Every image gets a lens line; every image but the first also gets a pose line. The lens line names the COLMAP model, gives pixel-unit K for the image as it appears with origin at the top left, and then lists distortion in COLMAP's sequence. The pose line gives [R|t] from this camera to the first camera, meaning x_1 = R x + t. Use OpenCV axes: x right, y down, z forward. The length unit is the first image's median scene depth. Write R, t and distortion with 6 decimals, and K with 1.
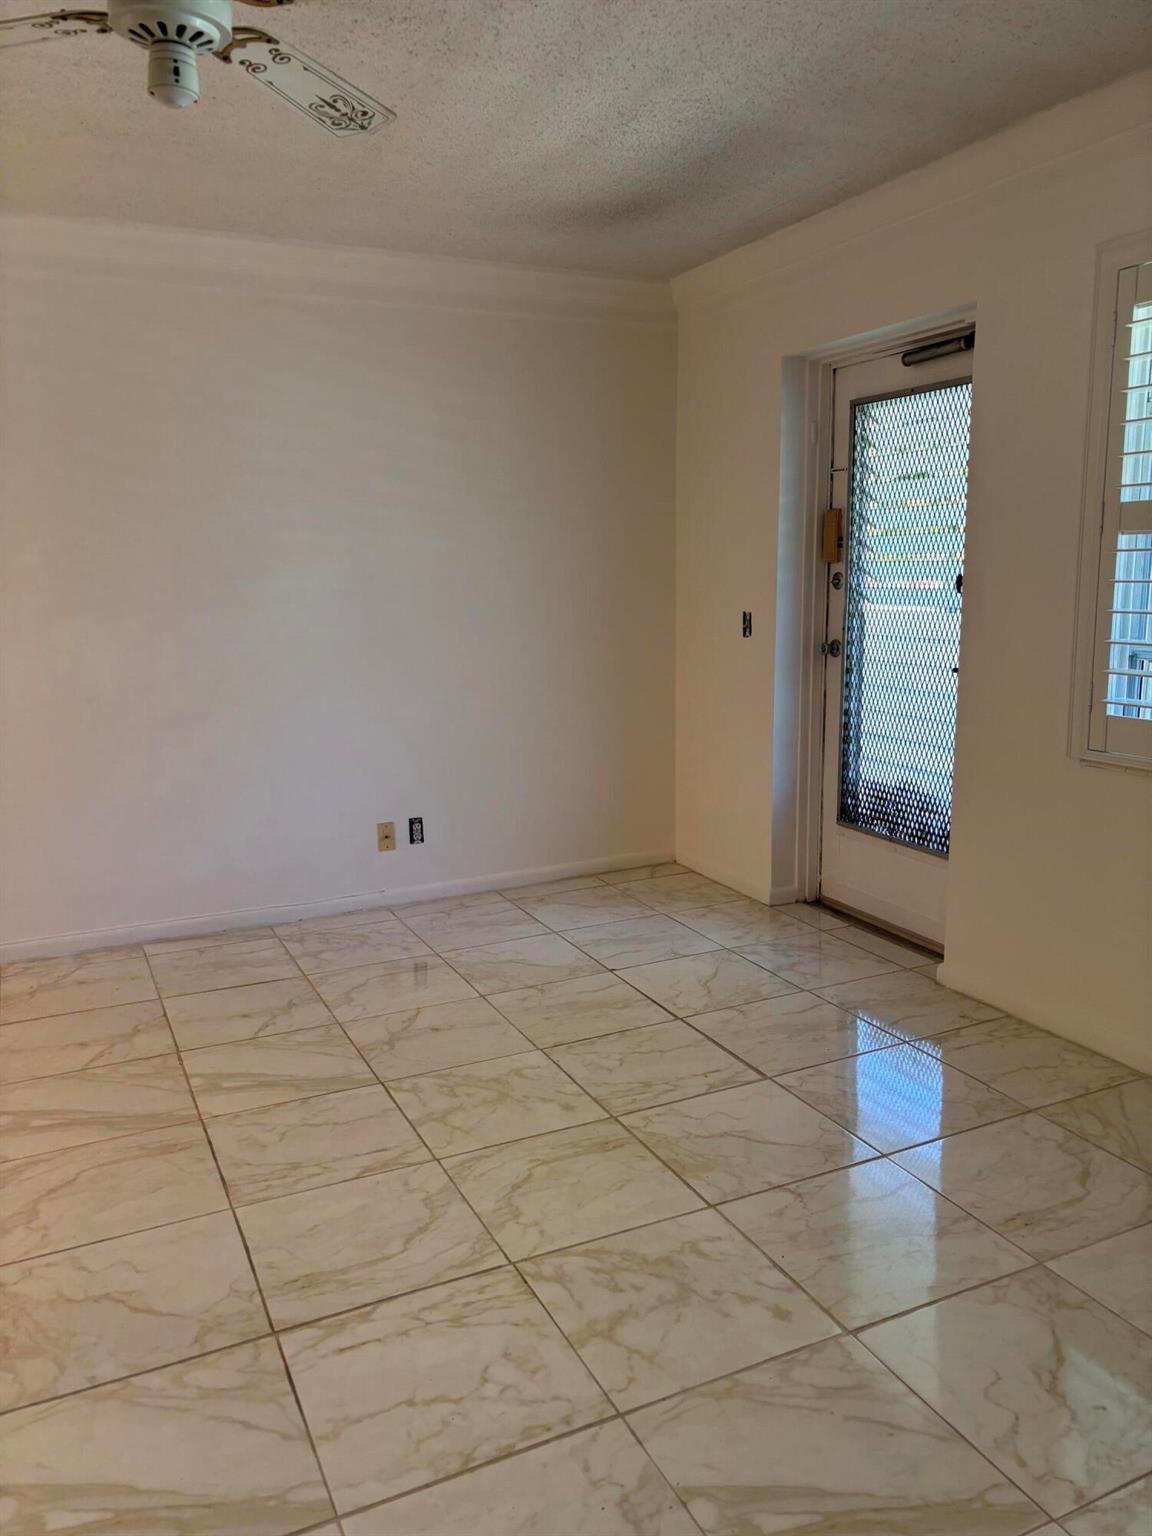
lens RADIAL K [[1159.6, 0, 577.4], [0, 1159.6, 770.1], [0, 0, 1]] dist [0.004467, -0.007214]
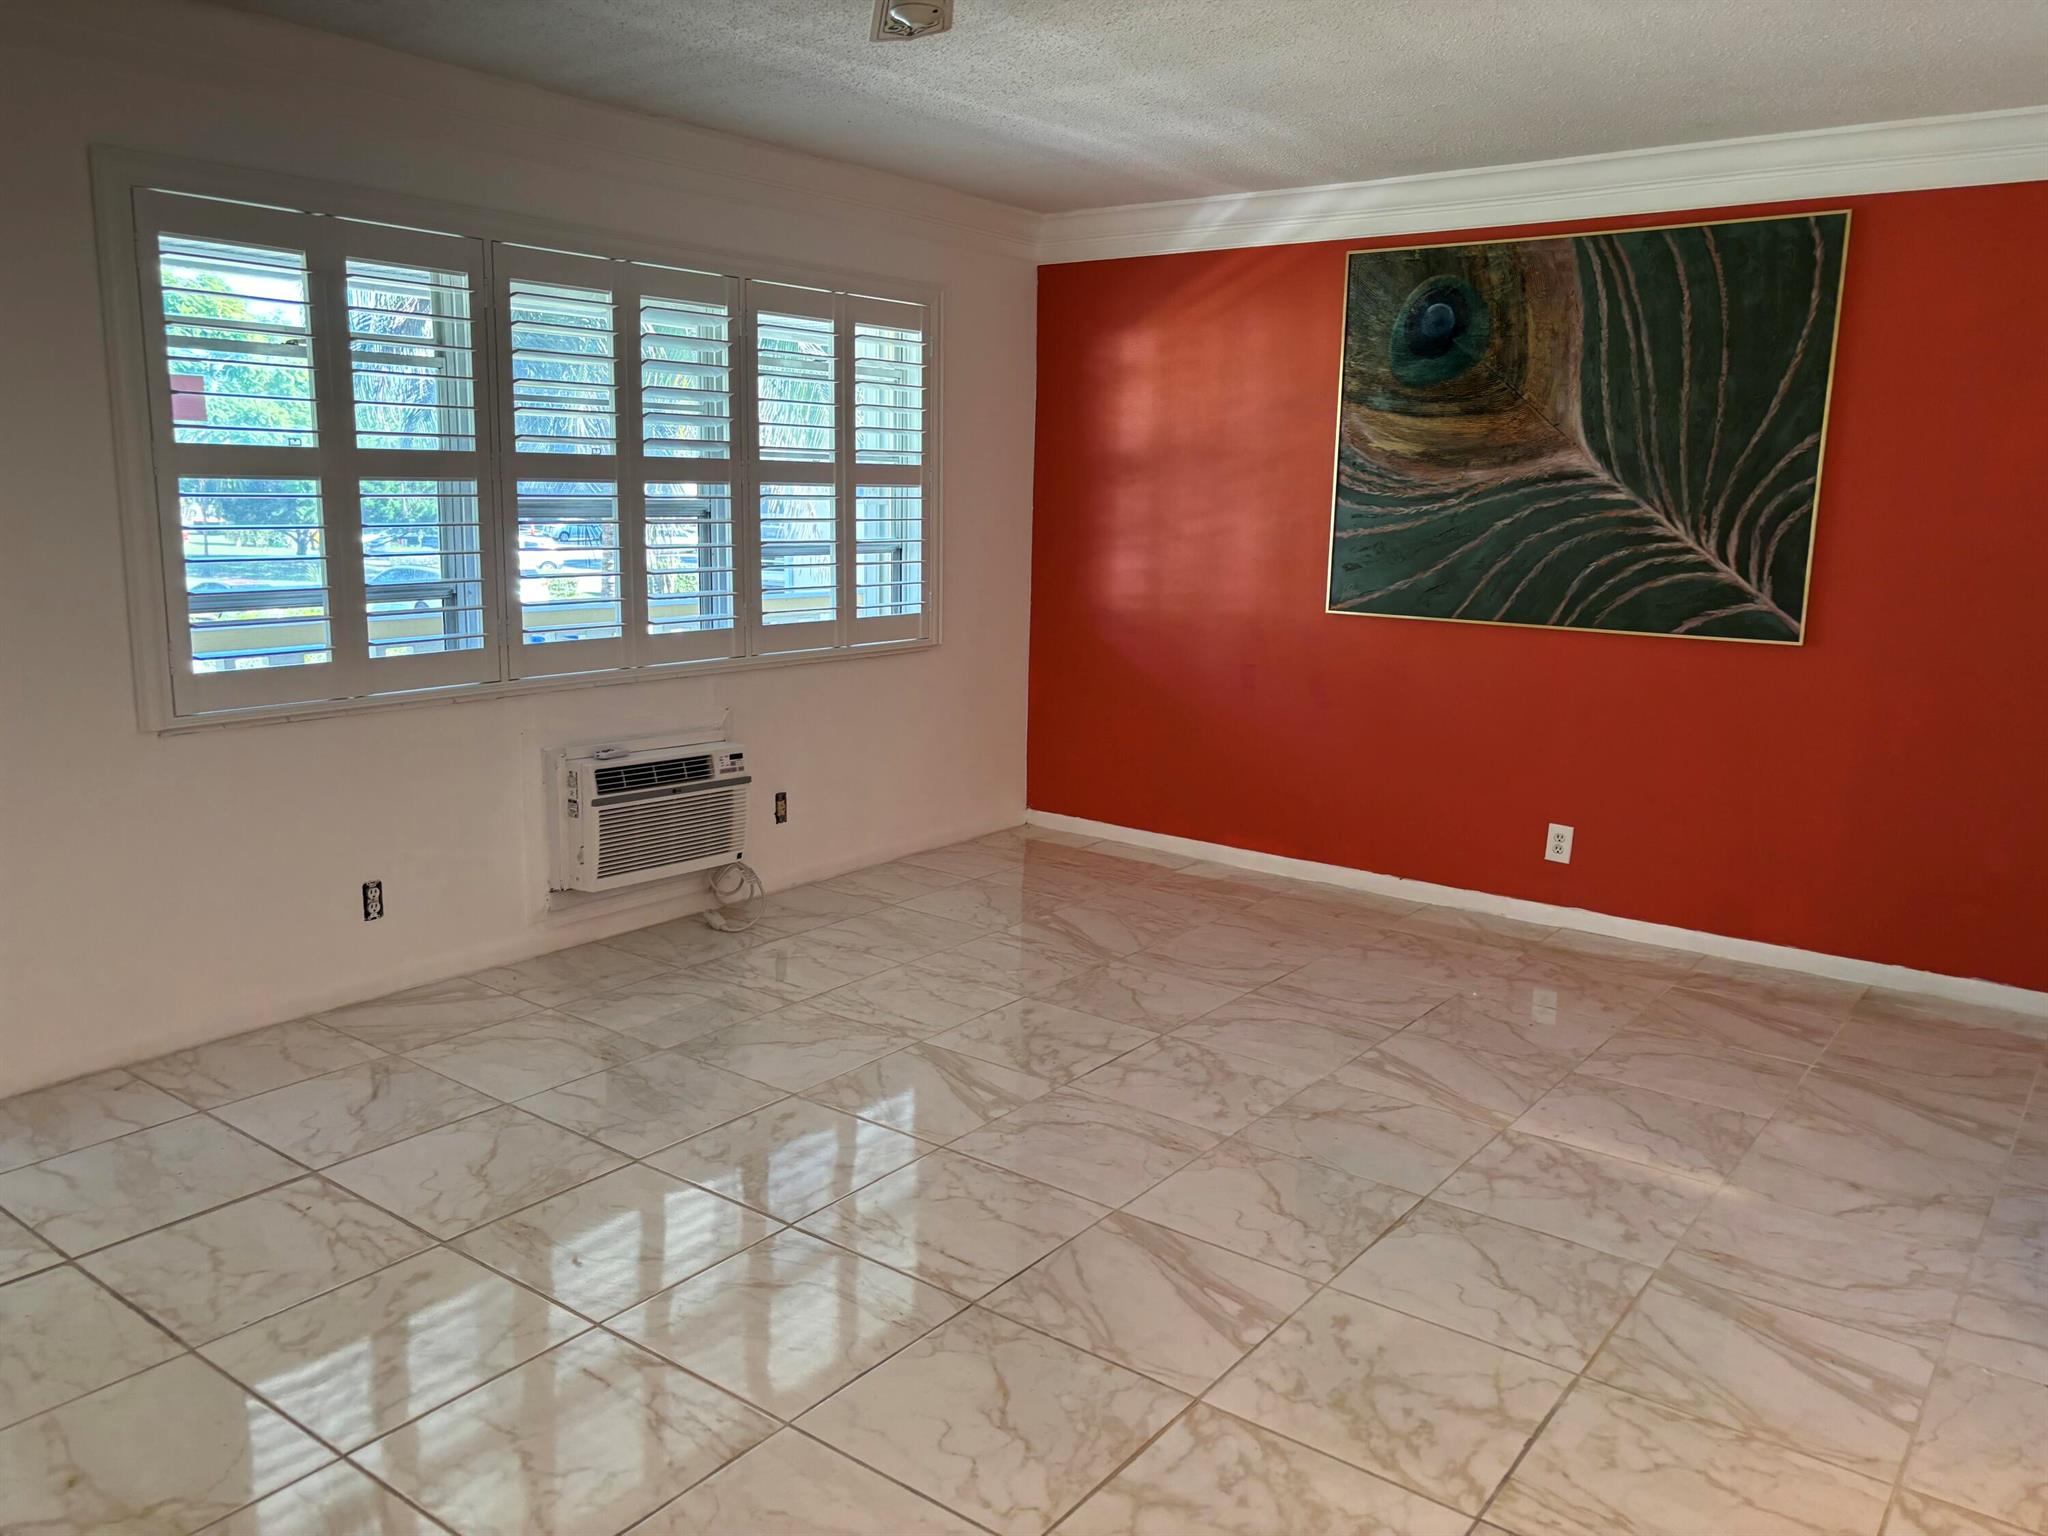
lens RADIAL K [[1546.1, 0, 1023.9], [0, 1546.1, 766.2], [0, 0, 1]] dist [0.004467, -0.007214]
pose [[-0.459159, -0.158972, 0.874014, -0.954546], [0.143465, 0.957674, 0.249558, -0.194978], [-0.876693, 0.239977, -0.416918, 0.982298]]
